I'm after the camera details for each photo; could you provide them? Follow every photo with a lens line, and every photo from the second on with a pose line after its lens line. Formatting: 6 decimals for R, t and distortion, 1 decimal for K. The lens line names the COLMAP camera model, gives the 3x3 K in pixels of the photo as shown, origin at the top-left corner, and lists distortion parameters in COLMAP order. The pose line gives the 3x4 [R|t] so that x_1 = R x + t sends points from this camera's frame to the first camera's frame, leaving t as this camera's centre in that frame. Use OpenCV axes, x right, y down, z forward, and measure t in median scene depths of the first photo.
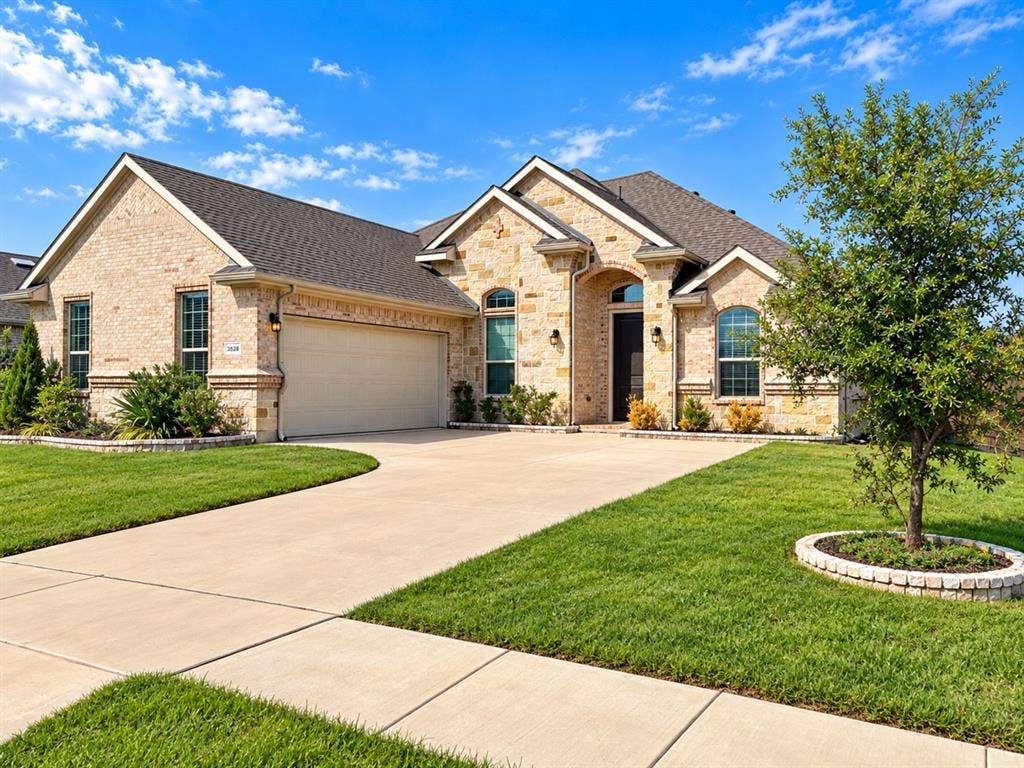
lens RADIAL K [[794.6, 0, 519.5], [0, 794.6, 391.4], [0, 0, 1]] dist [-0.038681, -0.003218]
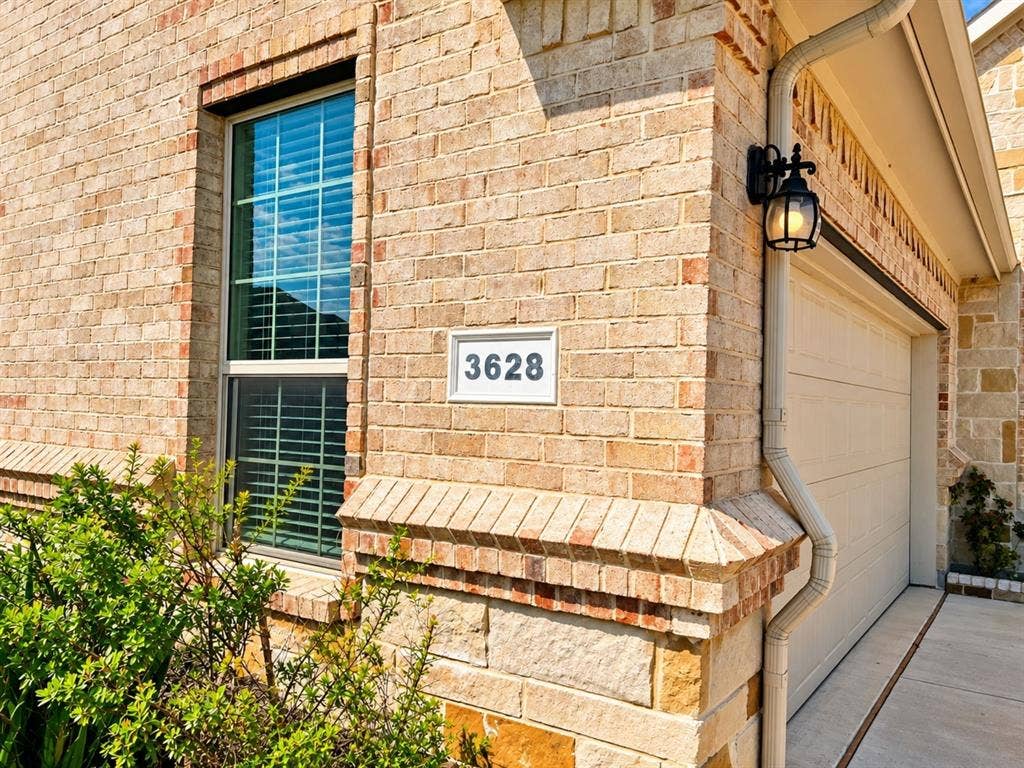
lens RADIAL K [[794.6, 0, 515.5], [0, 794.6, 388.6], [0, 0, 1]] dist [-0.038681, -0.003218]
pose [[0.995669, 0.012260, -0.092162, -0.279814], [-0.015208, 0.999393, -0.031348, -0.035649], [0.091722, 0.032614, 0.995250, 0.676328]]
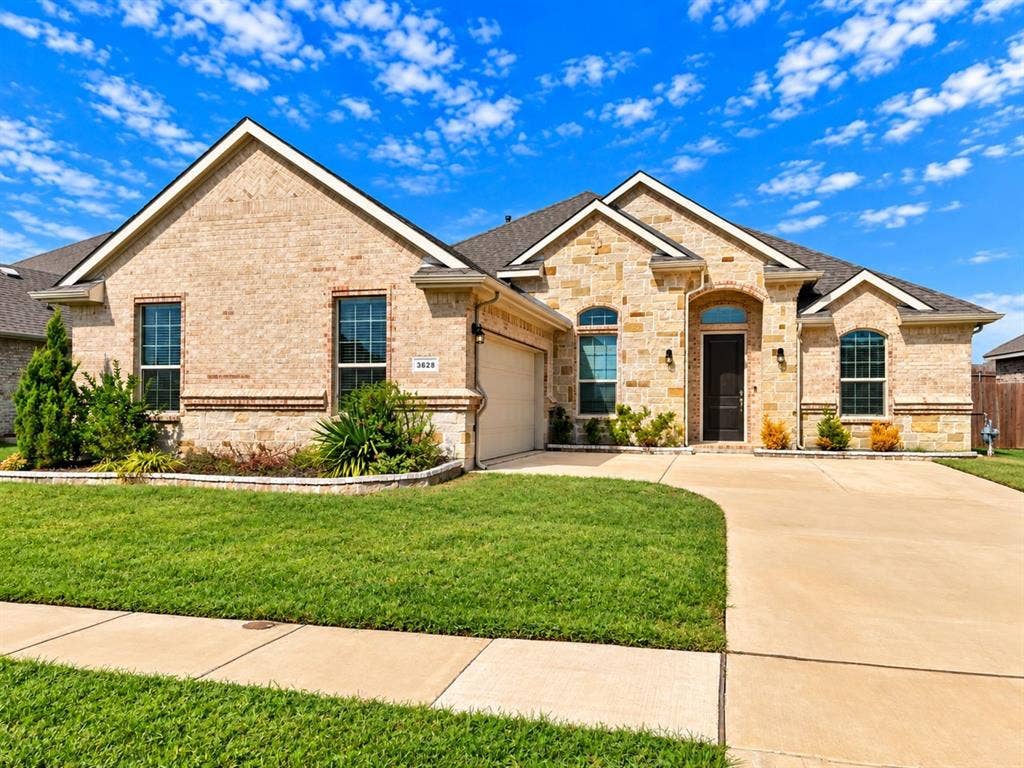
lens RADIAL K [[718.4, 0, 515.9], [0, 718.4, 421.9], [0, 0, 1]] dist [0.028301, -0.012055]
pose [[0.968165, -0.010517, 0.250094, -0.375491], [0.006306, 0.999825, 0.017633, -0.004785], [-0.250235, -0.015495, 0.968061, 0.184930]]
